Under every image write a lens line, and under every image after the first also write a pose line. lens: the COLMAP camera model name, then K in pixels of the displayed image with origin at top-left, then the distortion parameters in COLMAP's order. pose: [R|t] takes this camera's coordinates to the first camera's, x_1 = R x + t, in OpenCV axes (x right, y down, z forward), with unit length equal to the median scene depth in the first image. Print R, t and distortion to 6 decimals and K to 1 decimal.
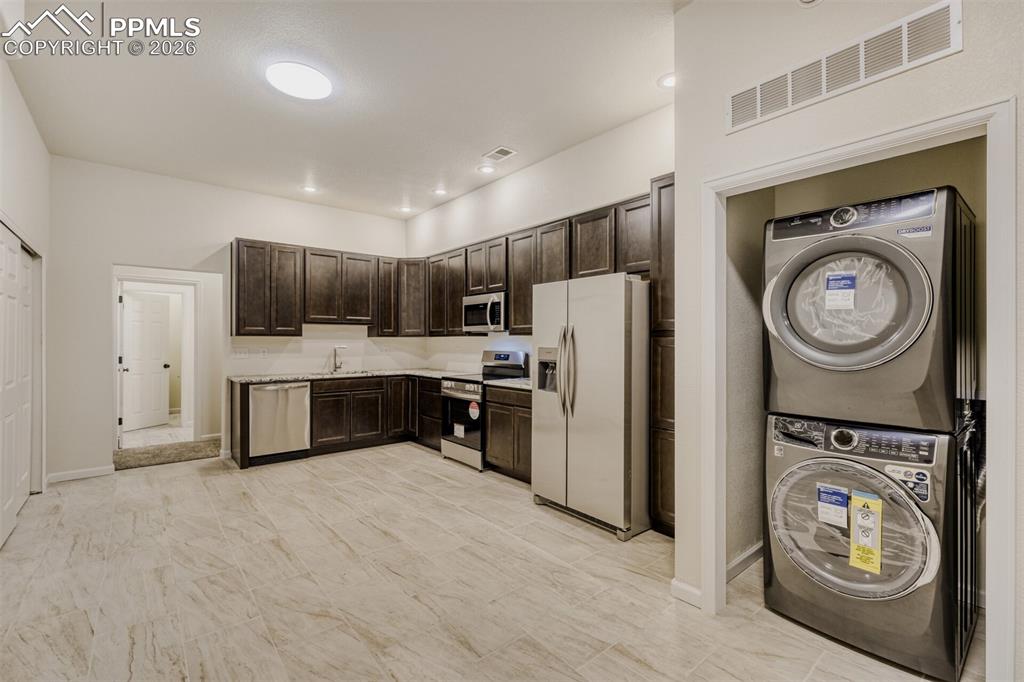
lens RADIAL K [[452.9, 0, 506.6], [0, 452.9, 340.7], [0, 0, 1]] dist [0.002202, -0.000084]
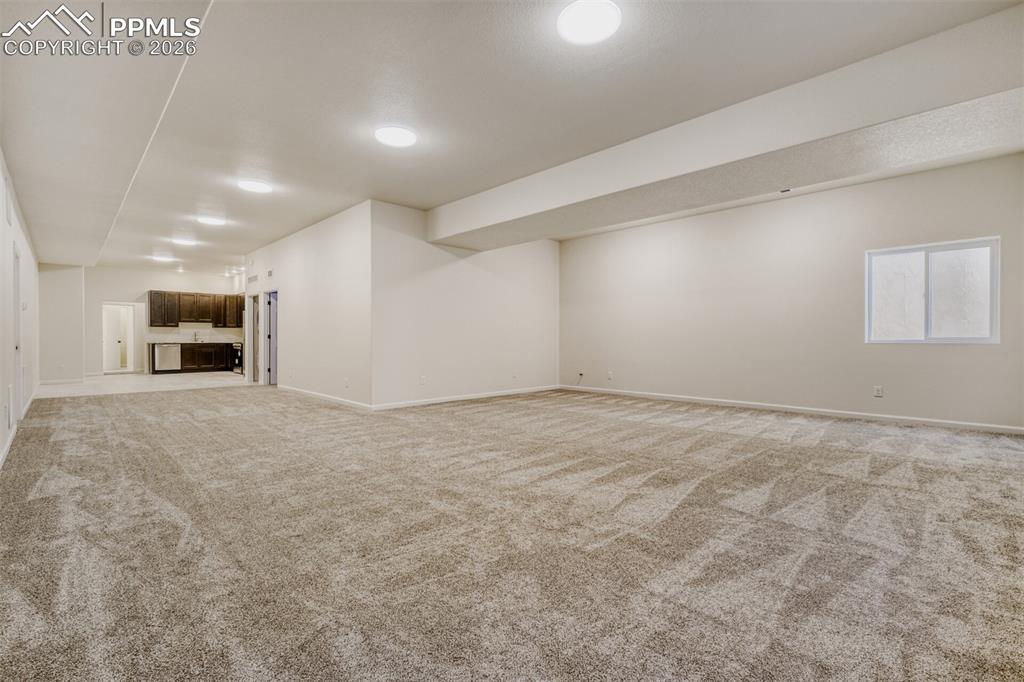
lens RADIAL K [[452.9, 0, 515.0], [0, 452.9, 342.1], [0, 0, 1]] dist [0.002202, -0.000084]
pose [[0.997858, -0.002720, 0.065356, 1.322432], [0.002509, 0.999991, 0.003307, 0.074339], [-0.065364, -0.003136, 0.997857, -1.744356]]
